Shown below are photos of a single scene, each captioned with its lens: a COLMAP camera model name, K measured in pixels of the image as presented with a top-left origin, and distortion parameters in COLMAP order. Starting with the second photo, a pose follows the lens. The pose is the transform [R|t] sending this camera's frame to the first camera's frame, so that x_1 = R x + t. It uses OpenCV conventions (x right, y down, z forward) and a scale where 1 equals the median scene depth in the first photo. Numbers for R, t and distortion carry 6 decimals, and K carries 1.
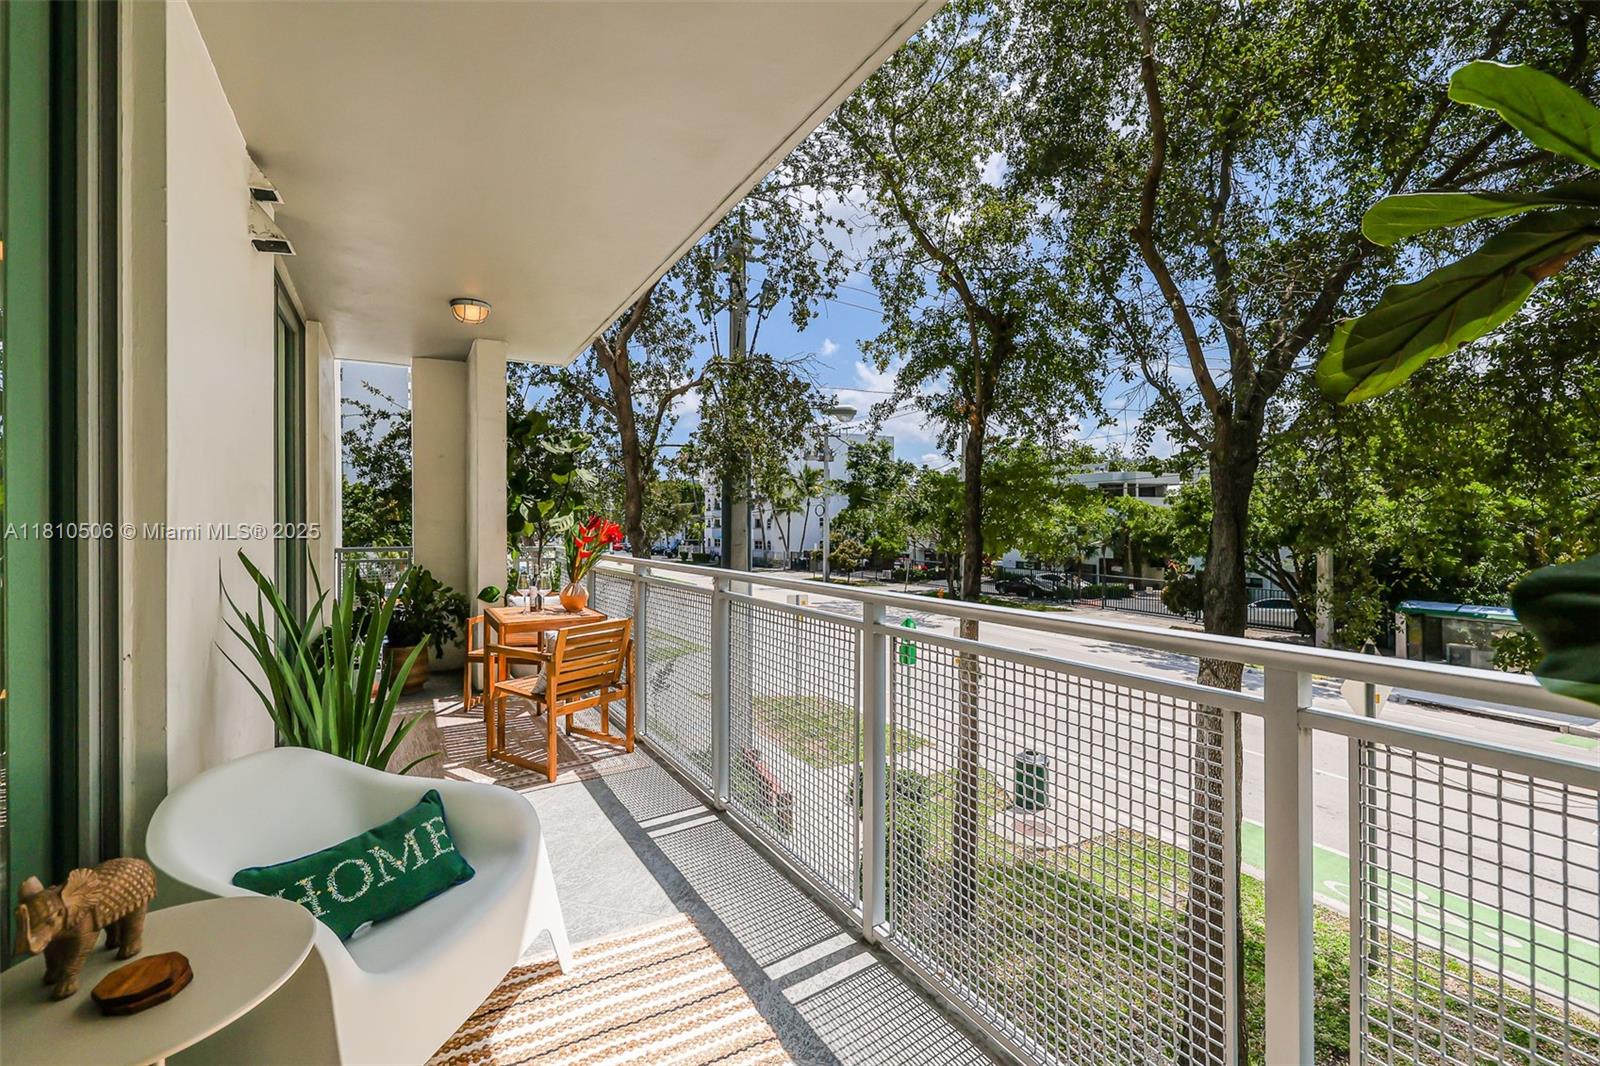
lens RADIAL K [[705.7, 0, 800.0], [0, 705.7, 533.0], [0, 0, 1]] dist [-0.000279, -0.000229]
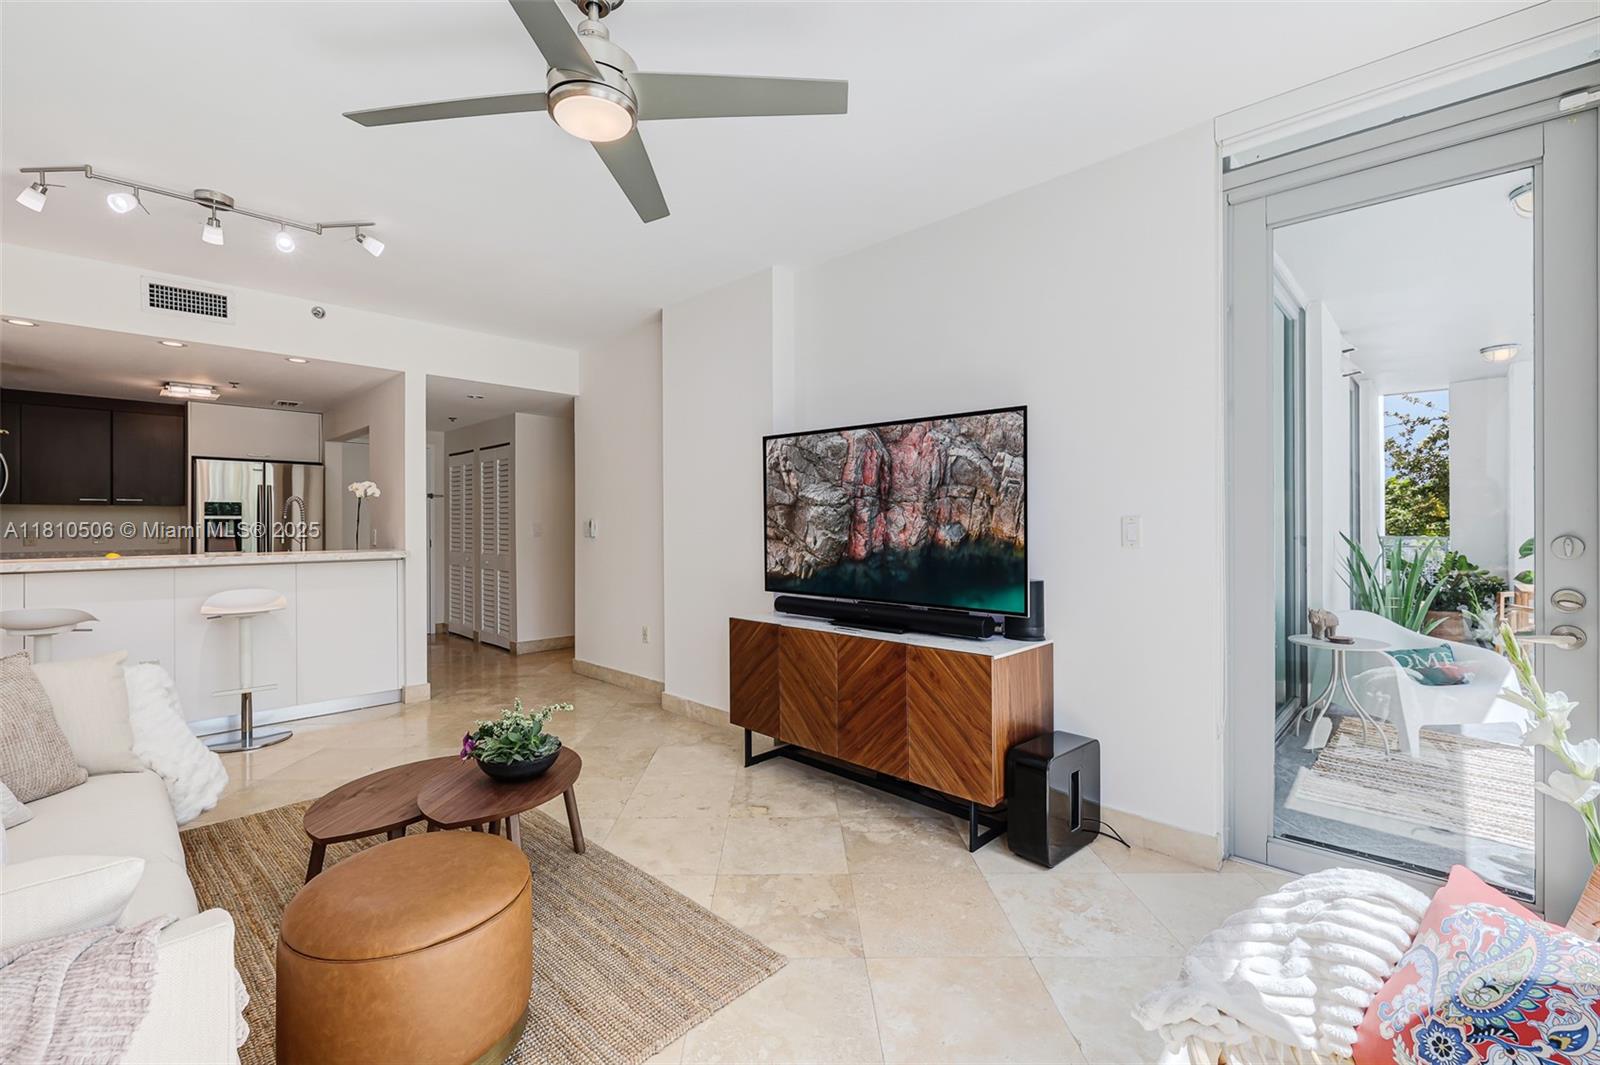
lens RADIAL K [[684.6, 0, 795.8], [0, 684.6, 528.5], [0, 0, 1]] dist [0.000399, 0.000041]
pose [[0.290213, 0.001559, -0.956961, 0.163620], [-0.002525, 0.999996, 0.000864, 0.004435], [0.956959, 0.002165, 0.290216, -0.272125]]
